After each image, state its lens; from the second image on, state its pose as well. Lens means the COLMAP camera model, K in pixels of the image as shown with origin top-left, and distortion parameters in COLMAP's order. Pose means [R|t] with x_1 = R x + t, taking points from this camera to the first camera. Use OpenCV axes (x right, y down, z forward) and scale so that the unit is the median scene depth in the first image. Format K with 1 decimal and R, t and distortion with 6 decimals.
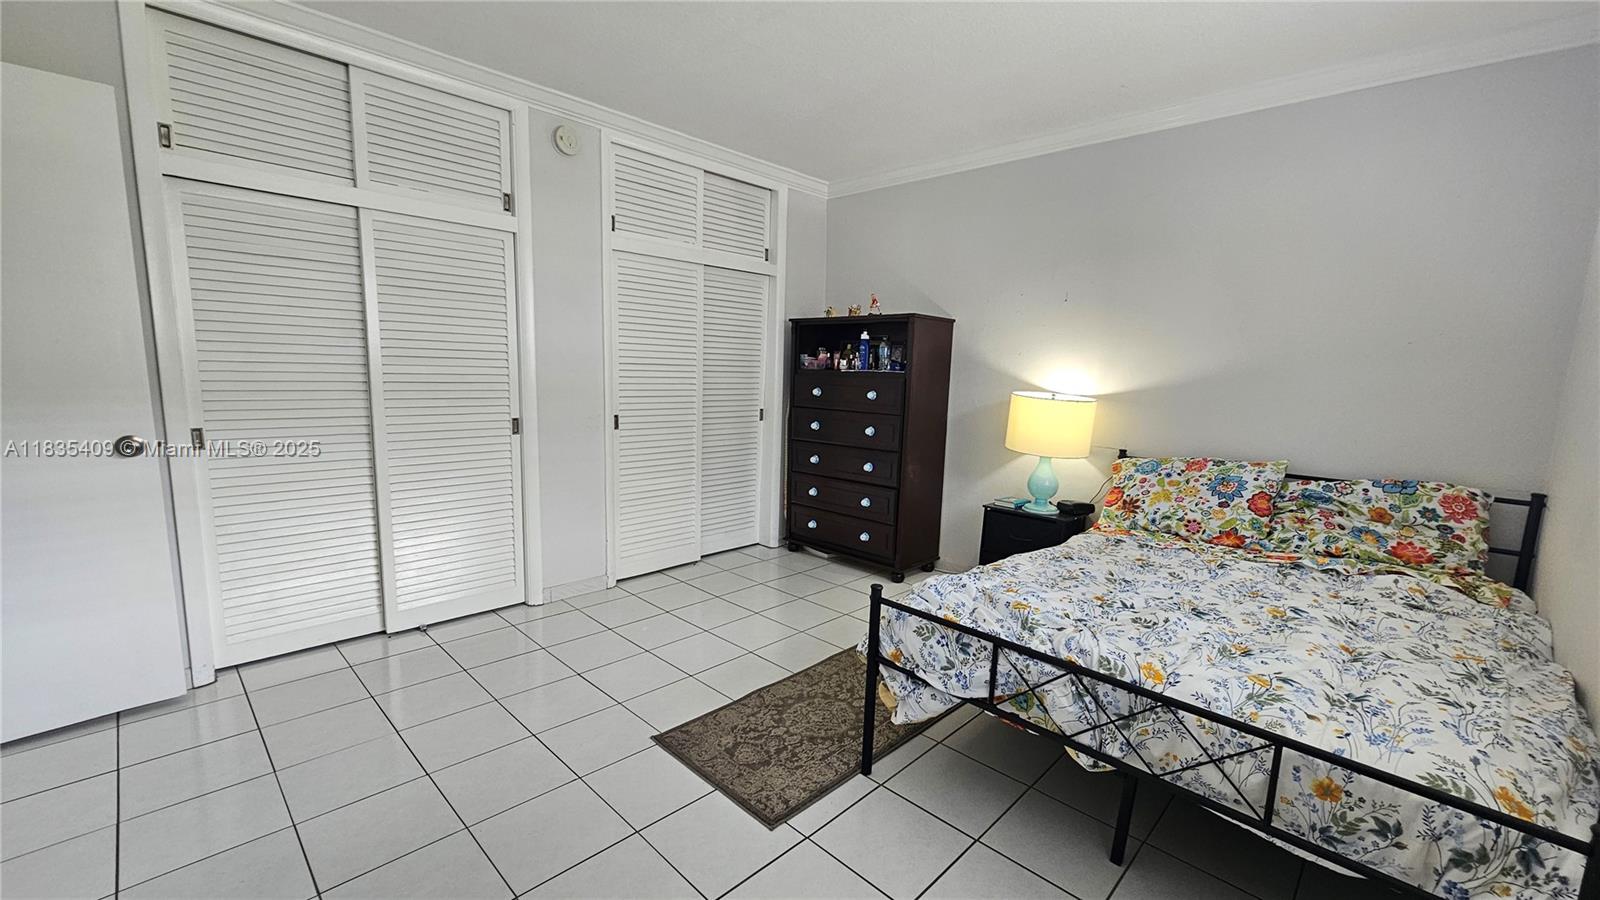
lens RADIAL K [[653.1, 0, 803.6], [0, 653.1, 452.4], [0, 0, 1]] dist [0.002091, 0.000292]
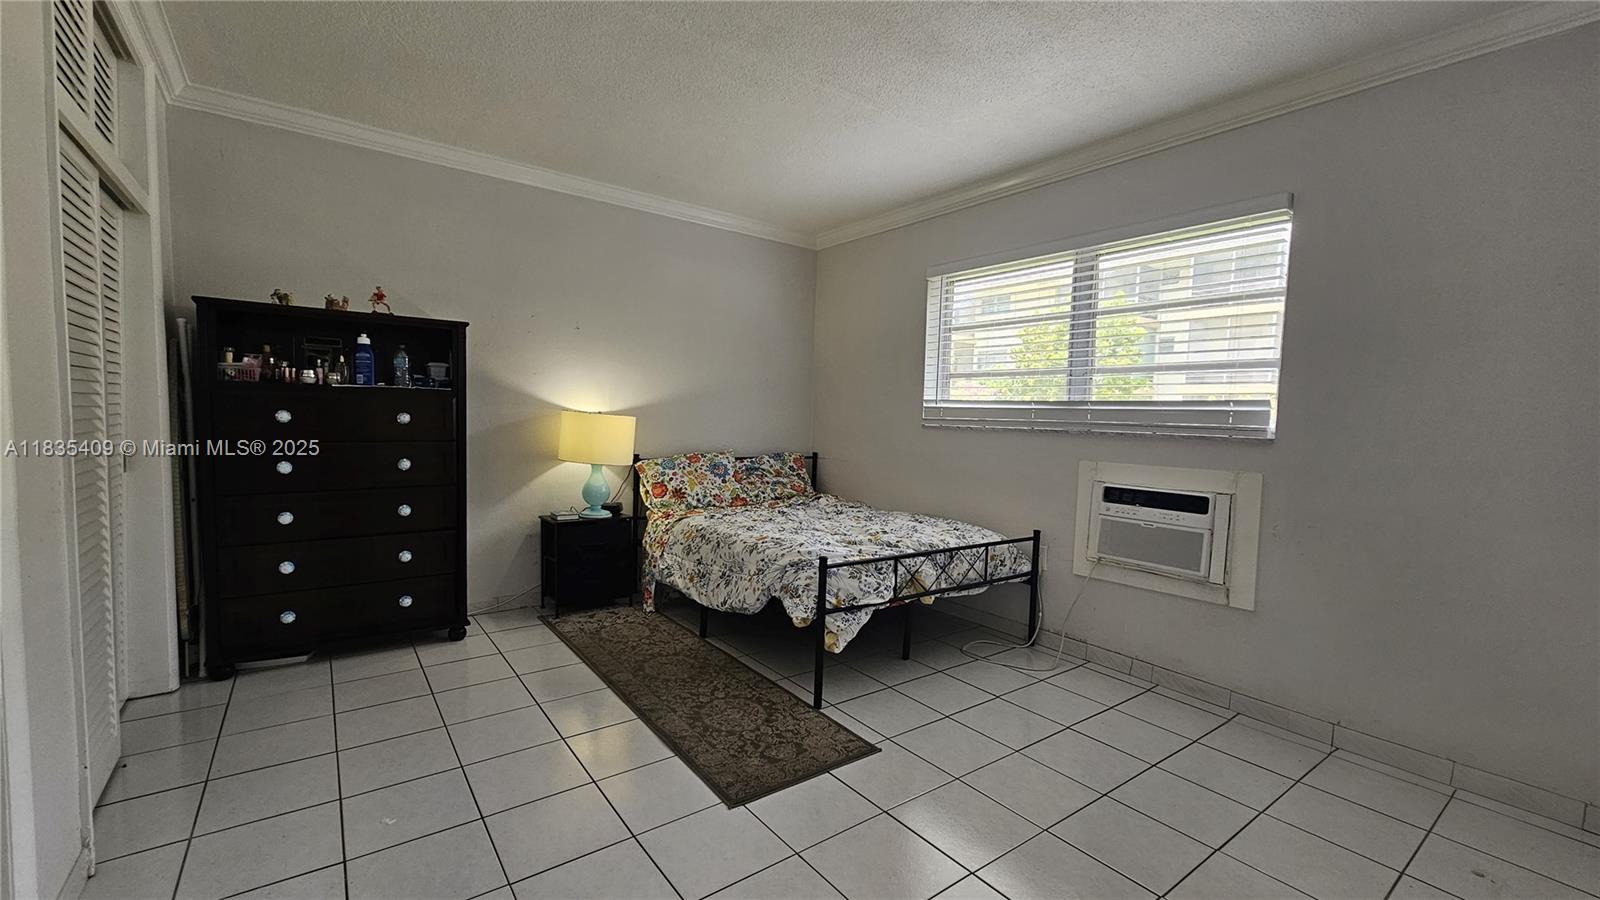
lens RADIAL K [[653.1, 0, 803.6], [0, 653.1, 456.5], [0, 0, 1]] dist [0.002091, 0.000292]
pose [[0.155910, -0.088305, 0.983816, -0.956382], [0.103404, 0.991983, 0.072651, -0.079620], [-0.982344, 0.090403, 0.163791, 0.656494]]
